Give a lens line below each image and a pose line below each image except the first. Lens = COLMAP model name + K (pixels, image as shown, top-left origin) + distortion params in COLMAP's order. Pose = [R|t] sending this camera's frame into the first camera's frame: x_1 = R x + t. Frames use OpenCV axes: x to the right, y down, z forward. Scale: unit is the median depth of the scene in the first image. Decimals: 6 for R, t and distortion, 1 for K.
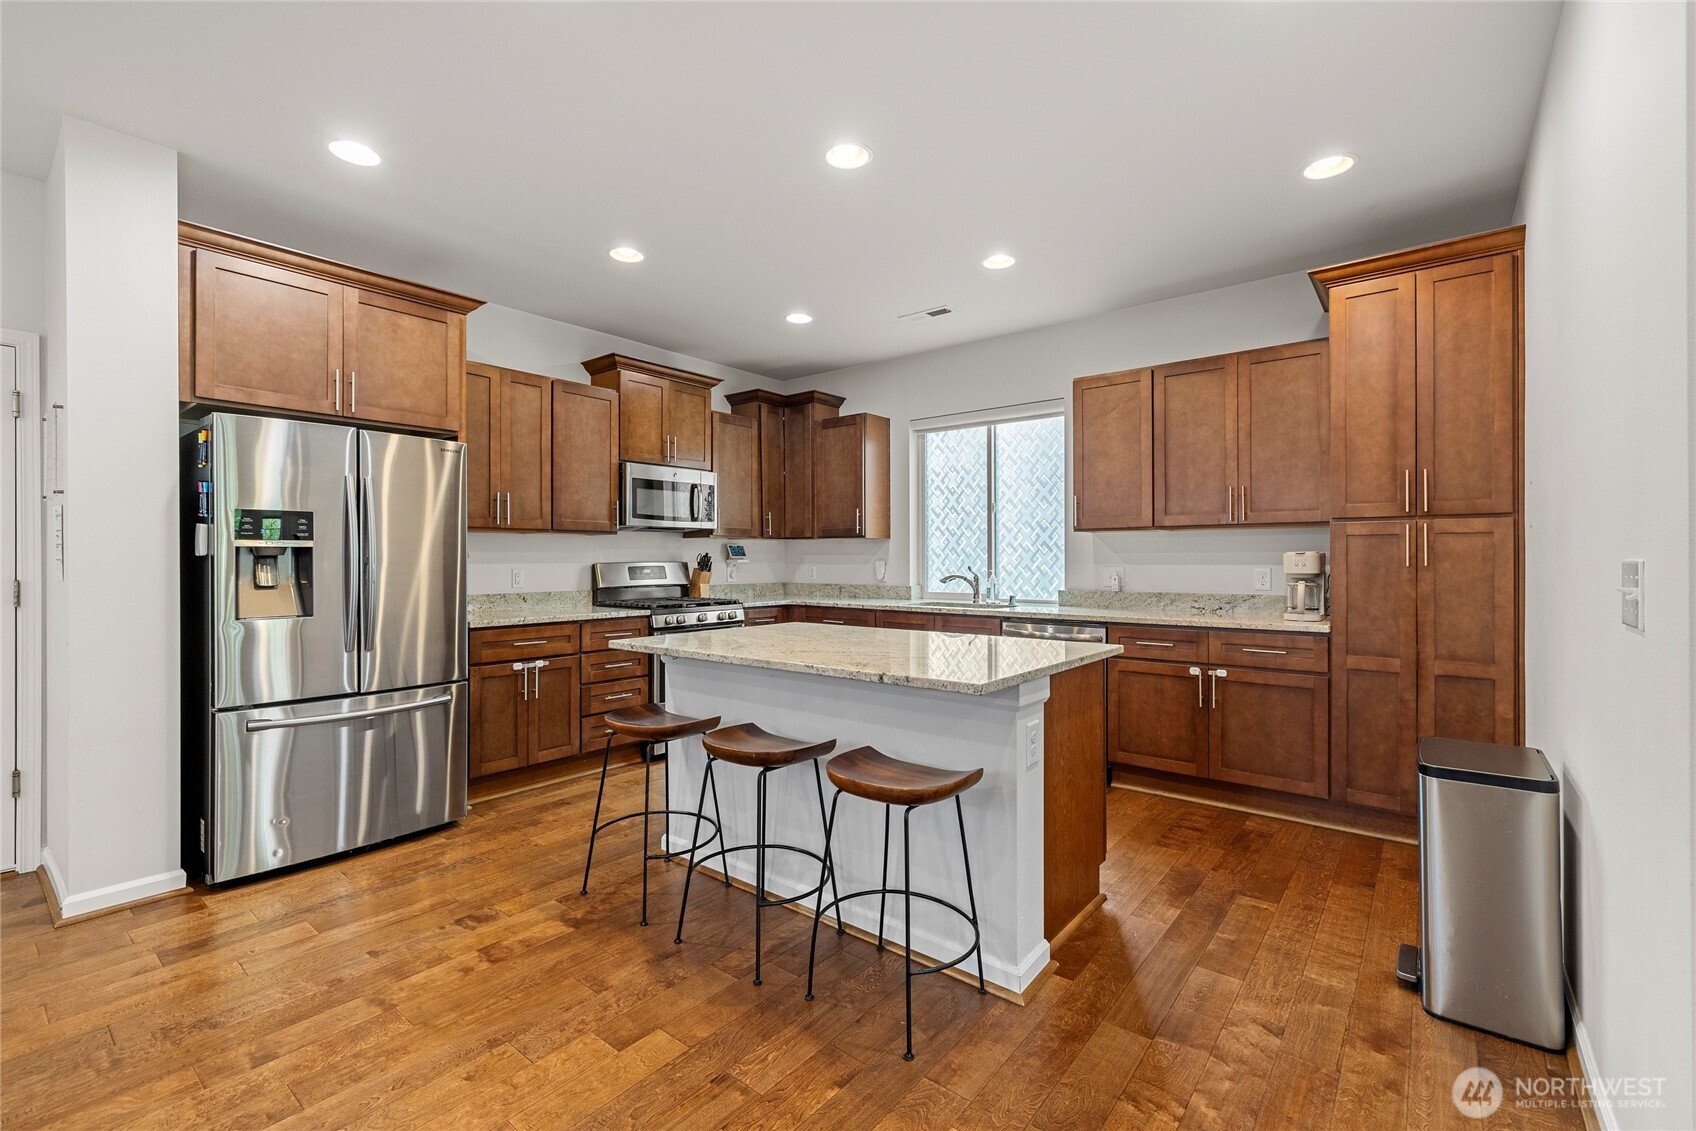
lens RADIAL K [[731.5, 0, 834.3], [0, 731.5, 558.5], [0, 0, 1]] dist [0.002850, 0.000180]
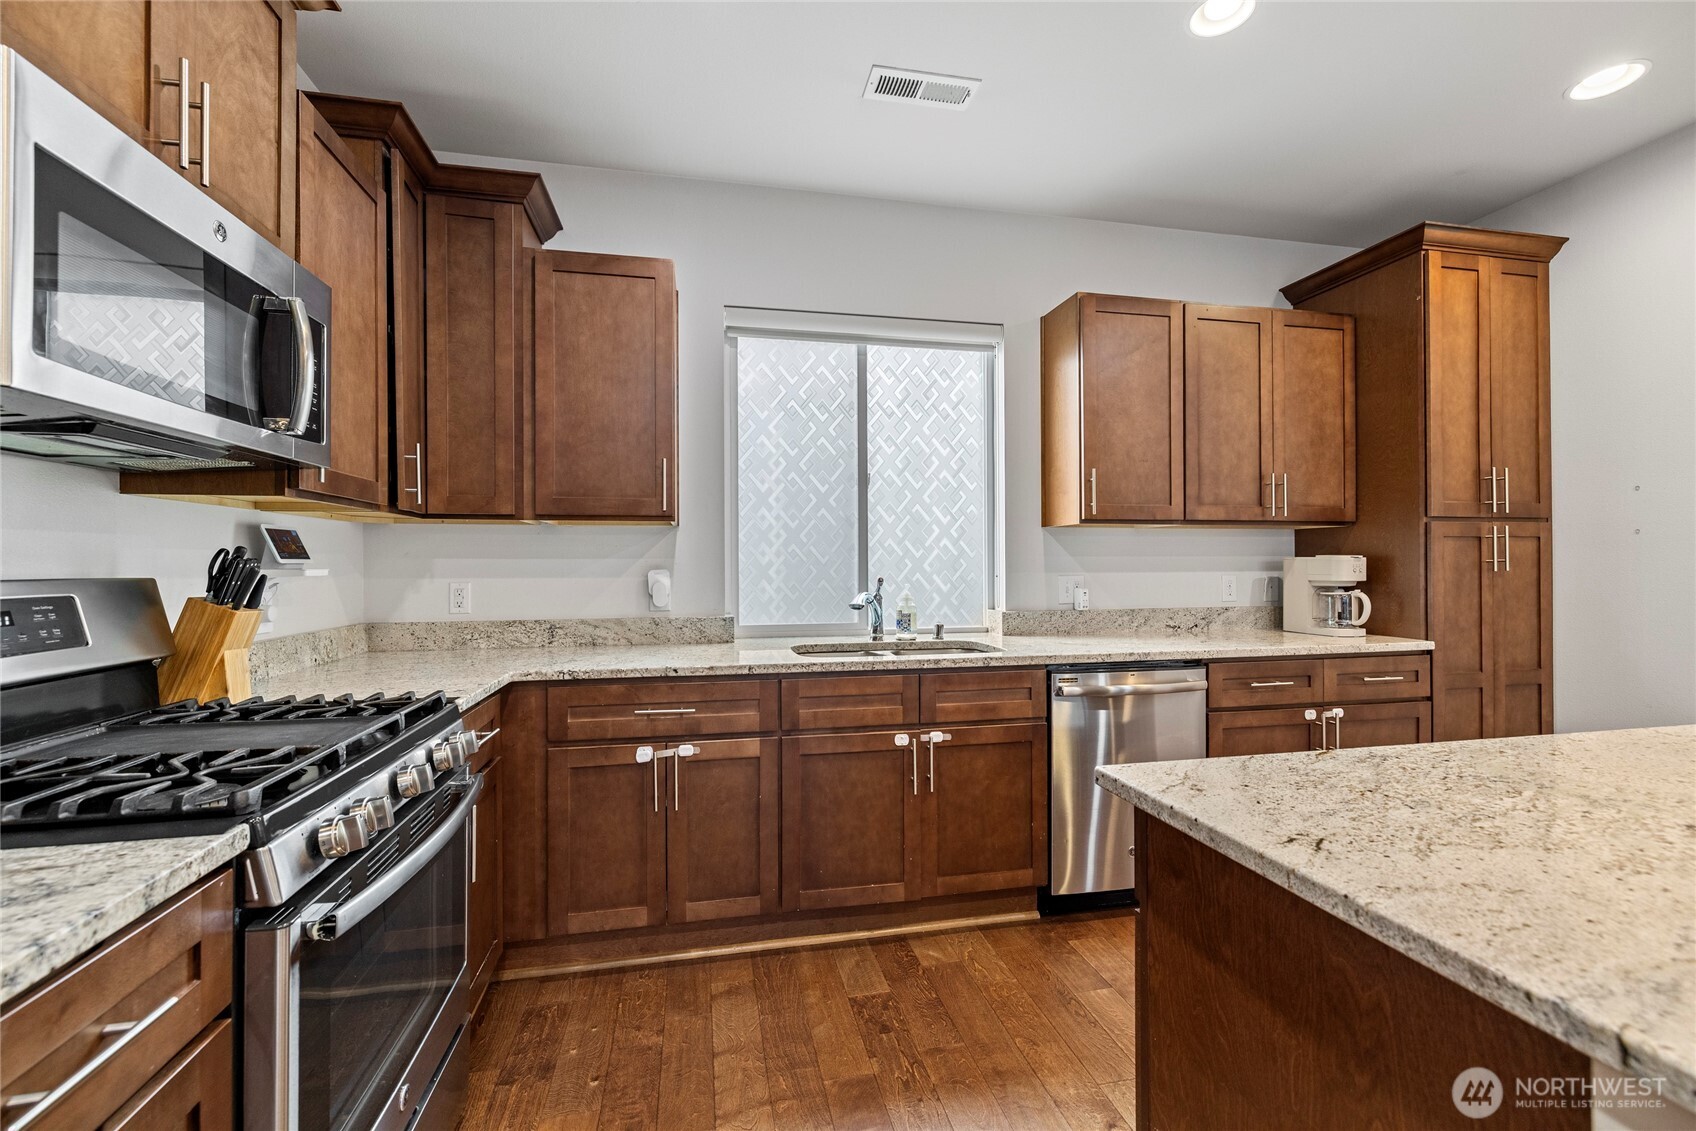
lens RADIAL K [[710.3, 0, 845.7], [0, 710.3, 560.5], [0, 0, 1]] dist [-0.001156, -0.000162]
pose [[0.626568, 0.003749, 0.779357, -0.340822], [0.002293, 0.999975, -0.006653, 0.000811], [-0.779363, 0.005955, 0.626544, 0.853876]]
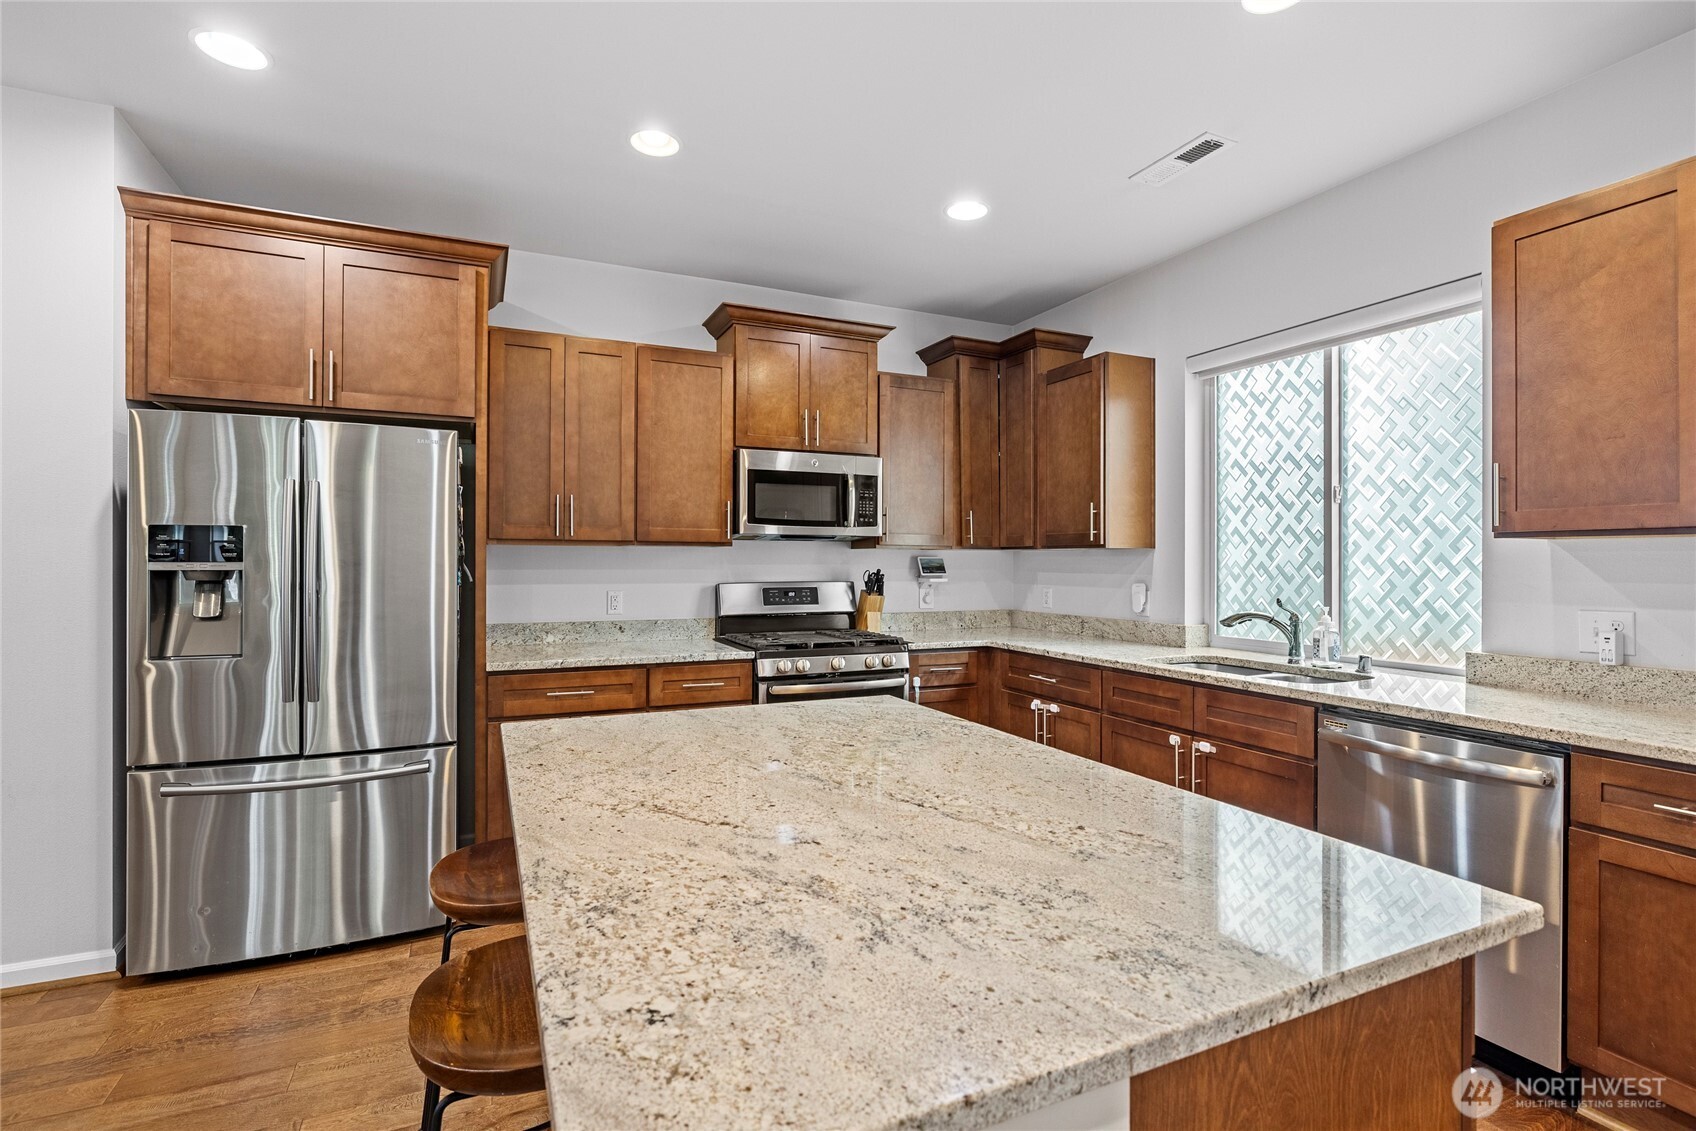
lens RADIAL K [[788.4, 0, 838.7], [0, 788.4, 560.5], [0, 0, 1]] dist [-0.010314, 0.001030]
pose [[0.899333, 0.004206, -0.437243, 0.183078], [-0.005027, 0.999987, -0.000719, -0.021480], [0.437235, 0.002845, 0.899343, 0.385585]]
